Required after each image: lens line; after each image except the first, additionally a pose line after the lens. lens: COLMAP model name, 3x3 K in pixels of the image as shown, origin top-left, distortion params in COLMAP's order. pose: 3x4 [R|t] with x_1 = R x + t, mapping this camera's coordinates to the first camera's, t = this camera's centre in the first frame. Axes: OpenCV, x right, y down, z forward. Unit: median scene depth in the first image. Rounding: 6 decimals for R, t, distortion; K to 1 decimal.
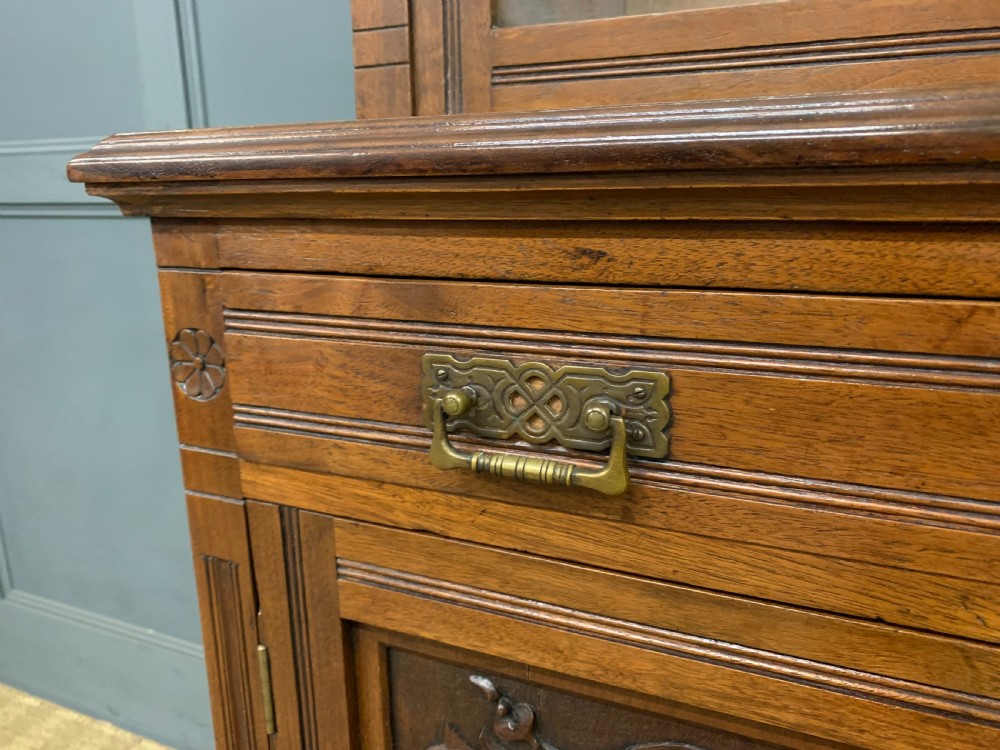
lens RADIAL K [[768.1, 0, 492.8], [0, 768.1, 365.6], [0, 0, 1]] dist [0.082012, -0.135687]
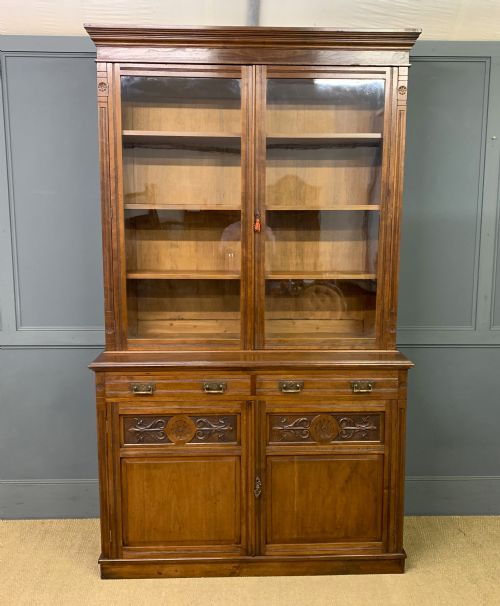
lens RADIAL K [[616.6, 0, 264.3], [0, 616.6, 298.2], [0, 0, 1]] dist [0.074420, -0.122341]
pose [[0.896471, -0.042399, 0.441070, -2.206422], [0.085648, 0.993220, -0.078604, -0.359565], [-0.434746, 0.108243, 0.894024, -7.692202]]
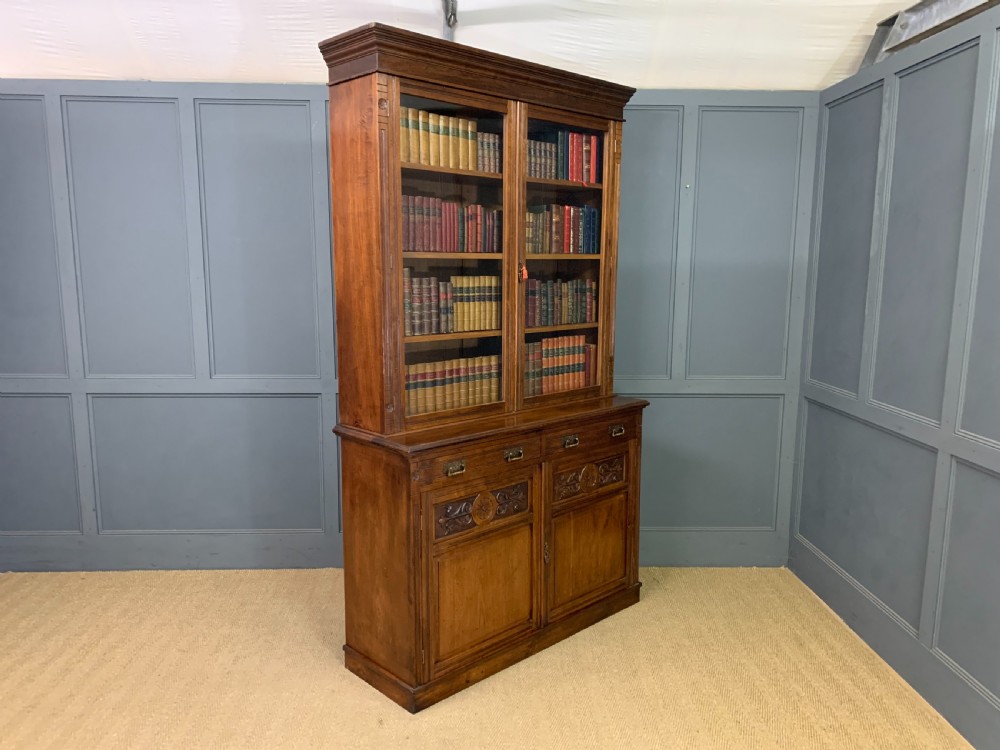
lens RADIAL K [[764.4, 0, 498.0], [0, 764.4, 381.9], [0, 0, 1]] dist [0.091293, -0.071261]
pose [[0.382530, -0.122268, 0.915817, -8.070373], [0.208765, 0.977010, 0.043238, -1.238863], [-0.900049, 0.174650, 0.399261, -3.316493]]
